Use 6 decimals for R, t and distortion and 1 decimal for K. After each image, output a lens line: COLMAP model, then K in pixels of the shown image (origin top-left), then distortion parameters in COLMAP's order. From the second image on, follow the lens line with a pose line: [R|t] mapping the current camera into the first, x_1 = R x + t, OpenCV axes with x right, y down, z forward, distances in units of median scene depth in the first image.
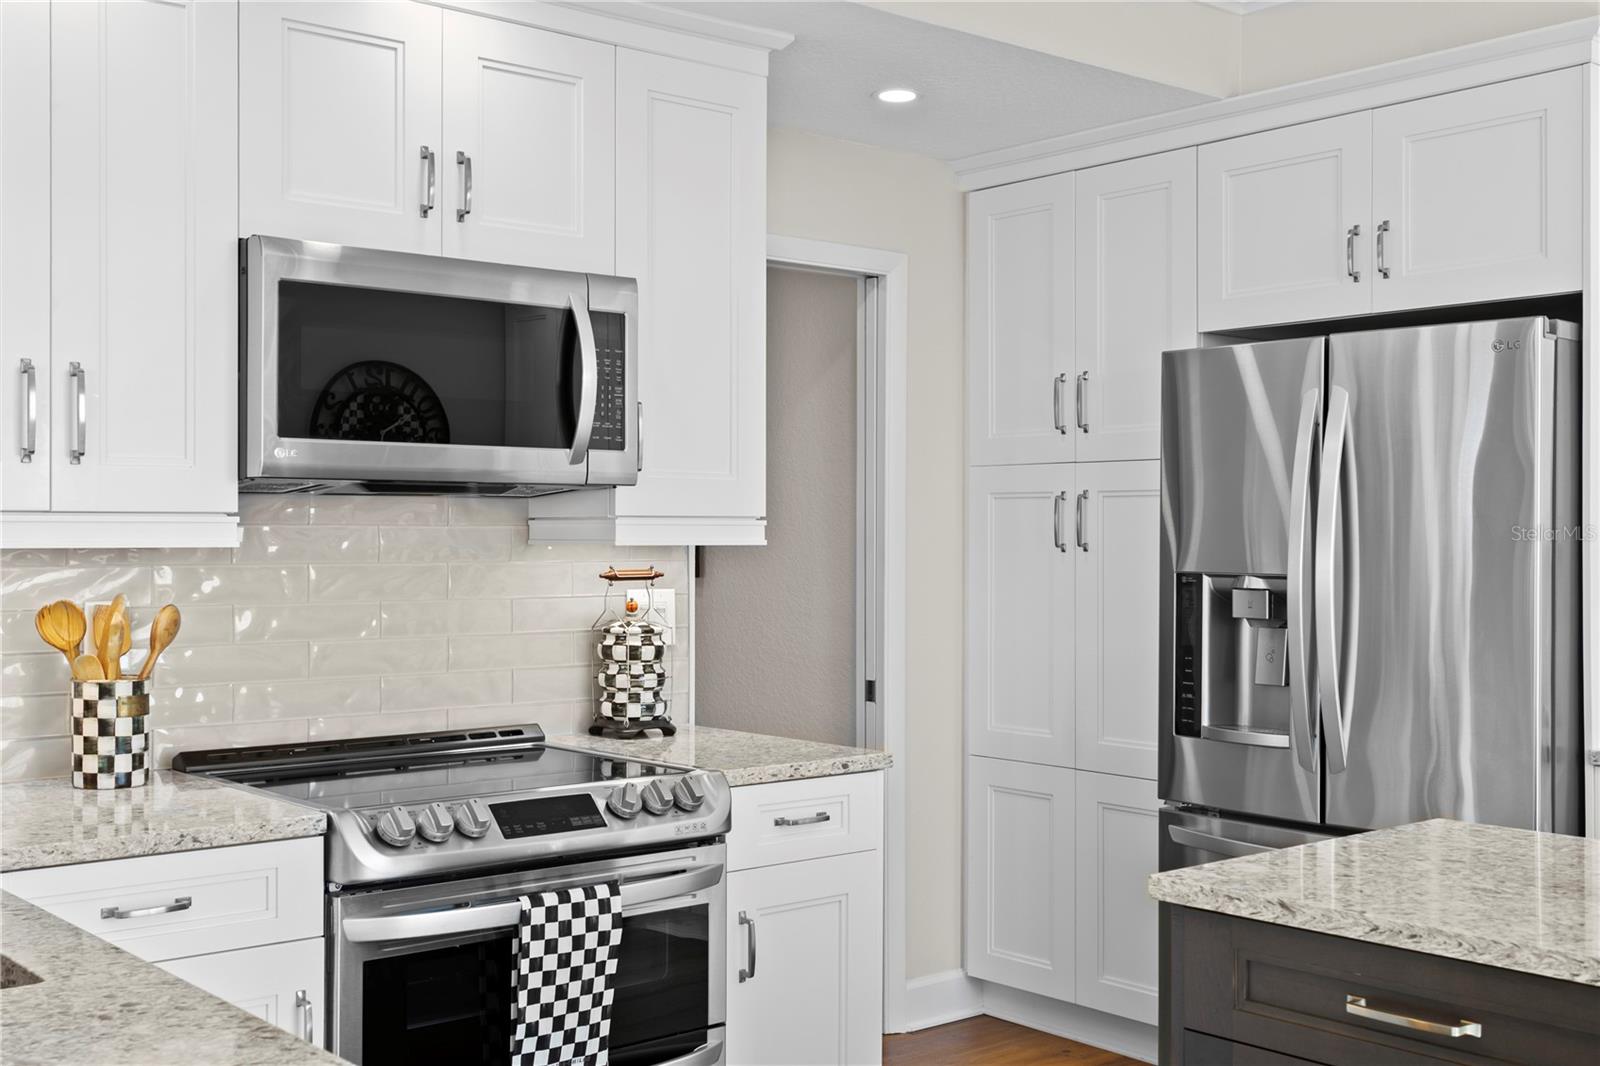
lens RADIAL K [[1712.5, 0, 800.0], [0, 1712.5, 533.0], [0, 0, 1]] dist [0.003930, 0.017422]
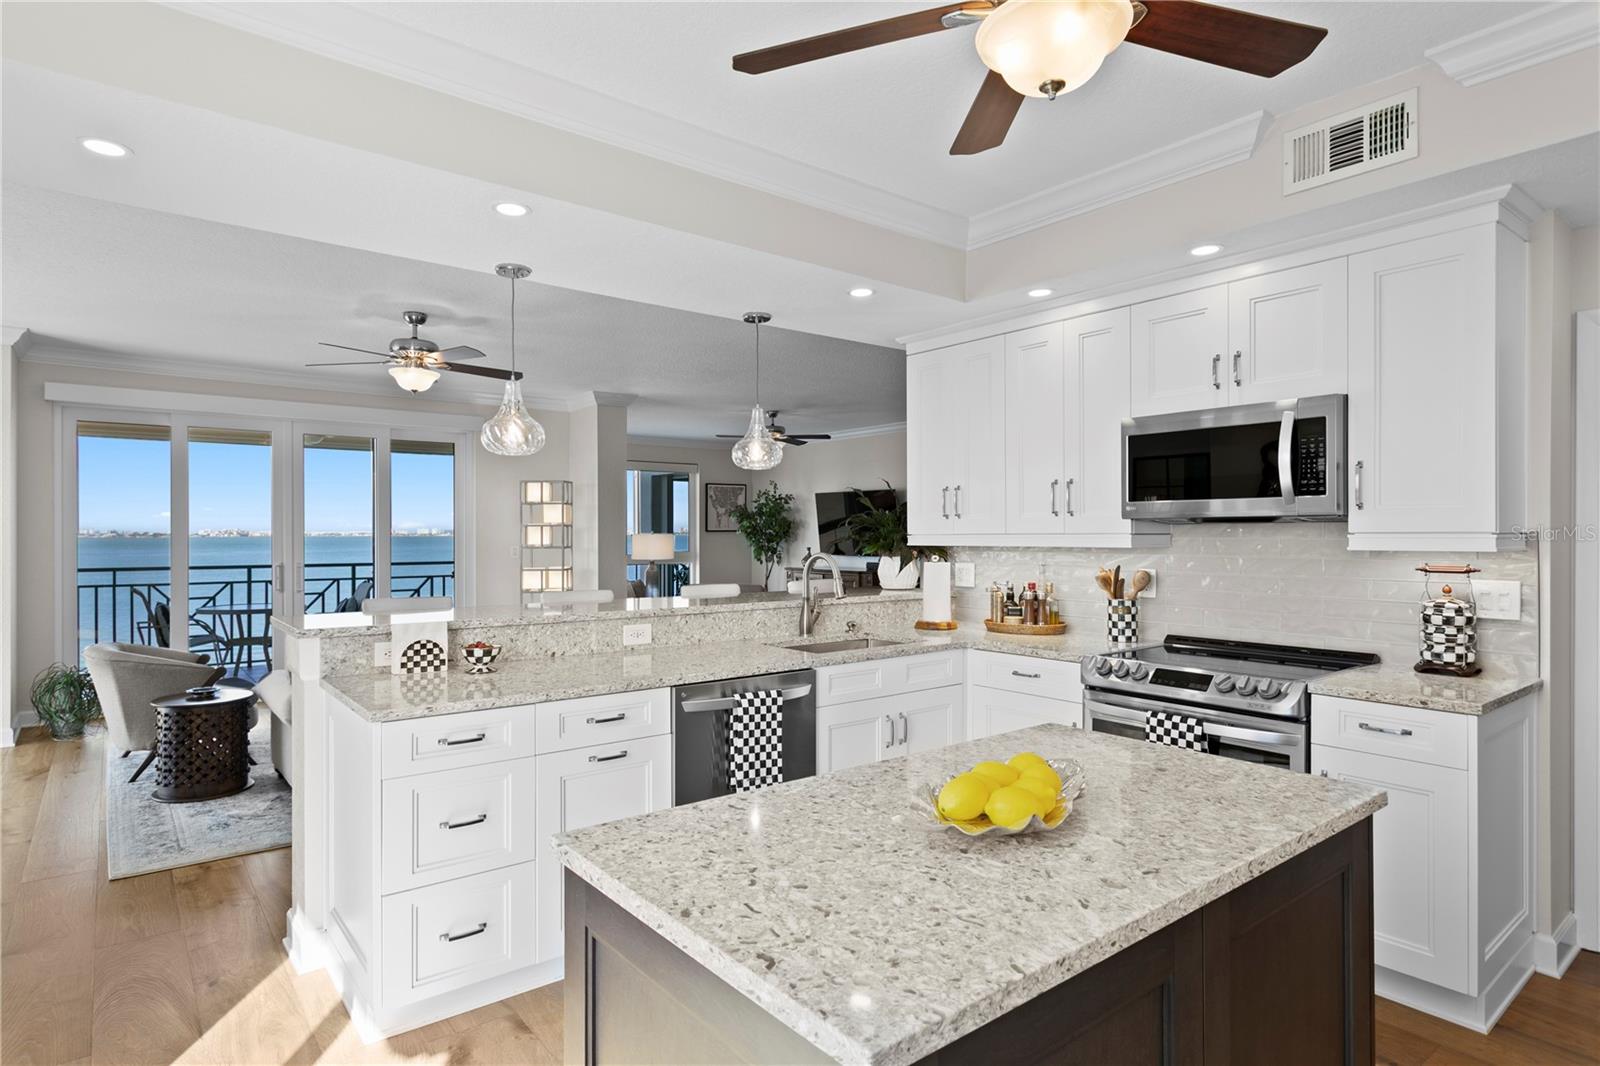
lens RADIAL K [[881.1, 0, 794.8], [0, 881.1, 536.8], [0, 0, 1]] dist [0.011665, 0.000865]
pose [[-0.022861, 0.003172, -0.999734, 0.782403], [0.004003, 0.999987, 0.003082, -0.010785], [0.999731, -0.003931, -0.022873, 0.468813]]
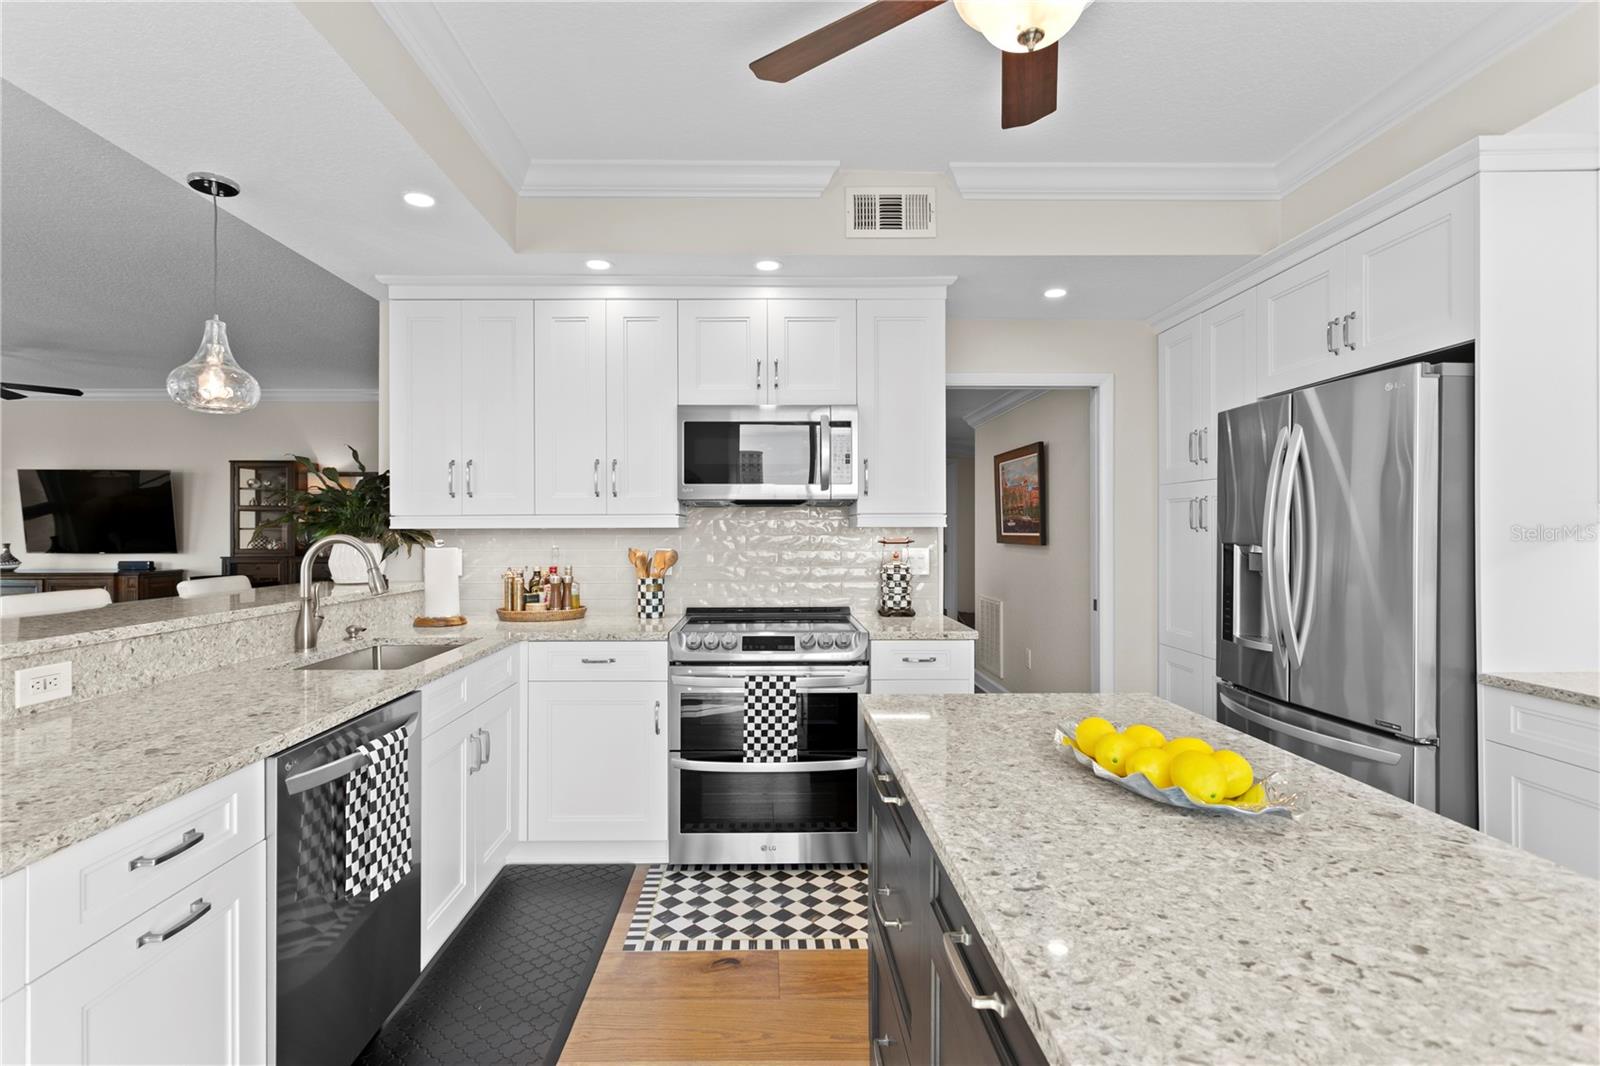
lens RADIAL K [[756.4, 0, 791.0], [0, 756.4, 529.9], [0, 0, 1]] dist [-0.005097, 0.006325]
pose [[0.778968, -0.003122, -0.627055, 0.433480], [0.004488, 0.999990, 0.000596, 0.009894], [0.627047, -0.003278, 0.778974, 0.189877]]
